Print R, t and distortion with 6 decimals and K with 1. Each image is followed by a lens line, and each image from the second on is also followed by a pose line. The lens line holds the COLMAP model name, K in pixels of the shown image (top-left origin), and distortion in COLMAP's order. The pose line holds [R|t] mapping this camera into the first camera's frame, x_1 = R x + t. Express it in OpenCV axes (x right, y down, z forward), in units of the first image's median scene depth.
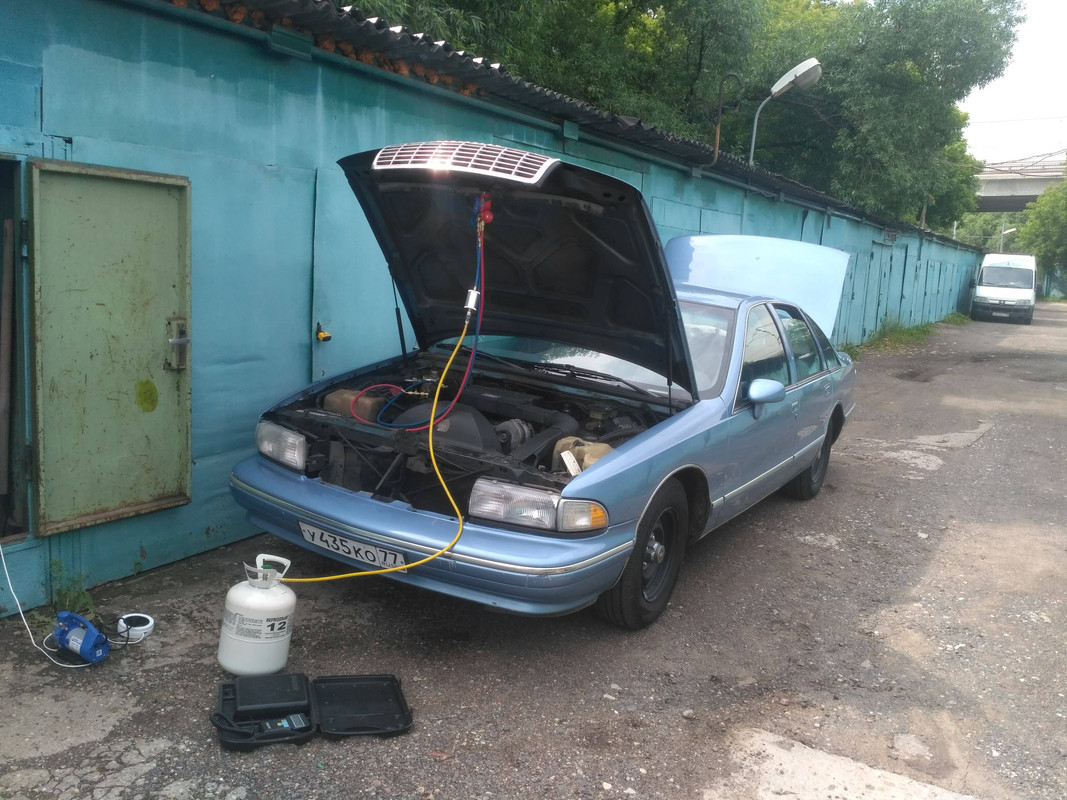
lens RADIAL K [[958.6, 0, 541.1], [0, 958.6, 393.9], [0, 0, 1]] dist [0.086276, -0.183629]
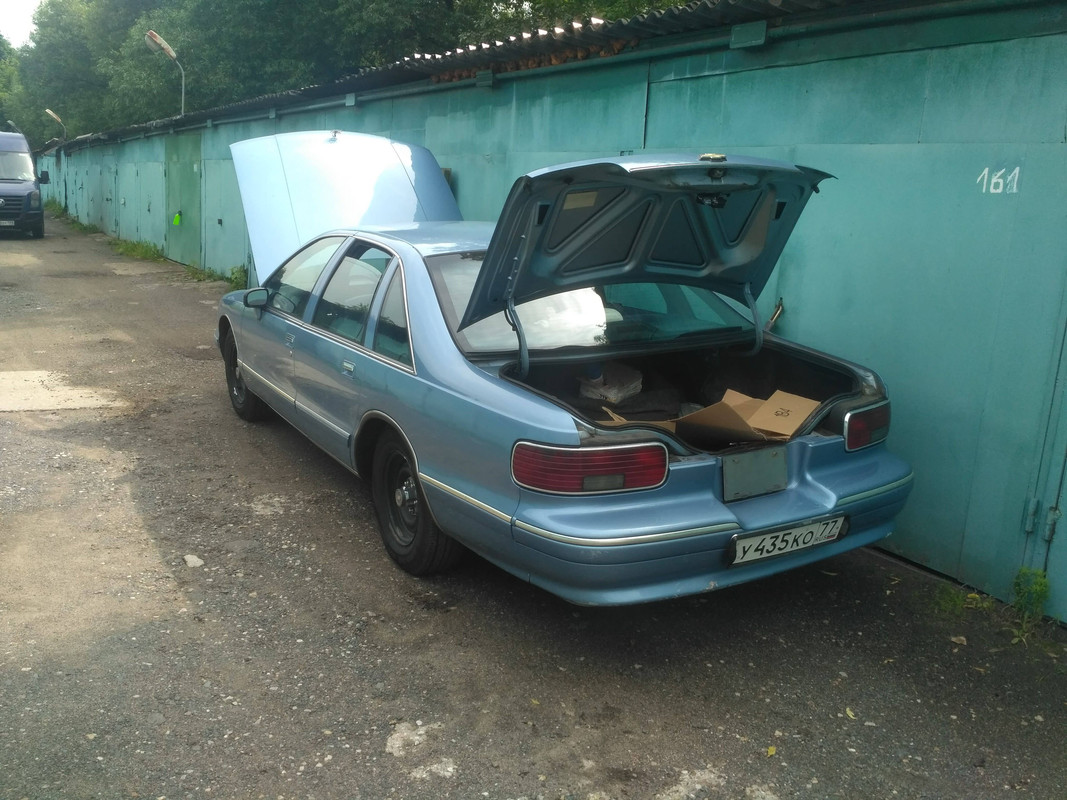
lens RADIAL K [[967.7, 0, 536.4], [0, 967.7, 379.9], [0, 0, 1]] dist [0.093158, -0.216266]
pose [[-0.512871, 0.074766, -0.855204, 1.108266], [-0.206875, 0.956078, 0.207649, -0.227822], [0.833166, 0.283417, -0.474877, 1.935762]]
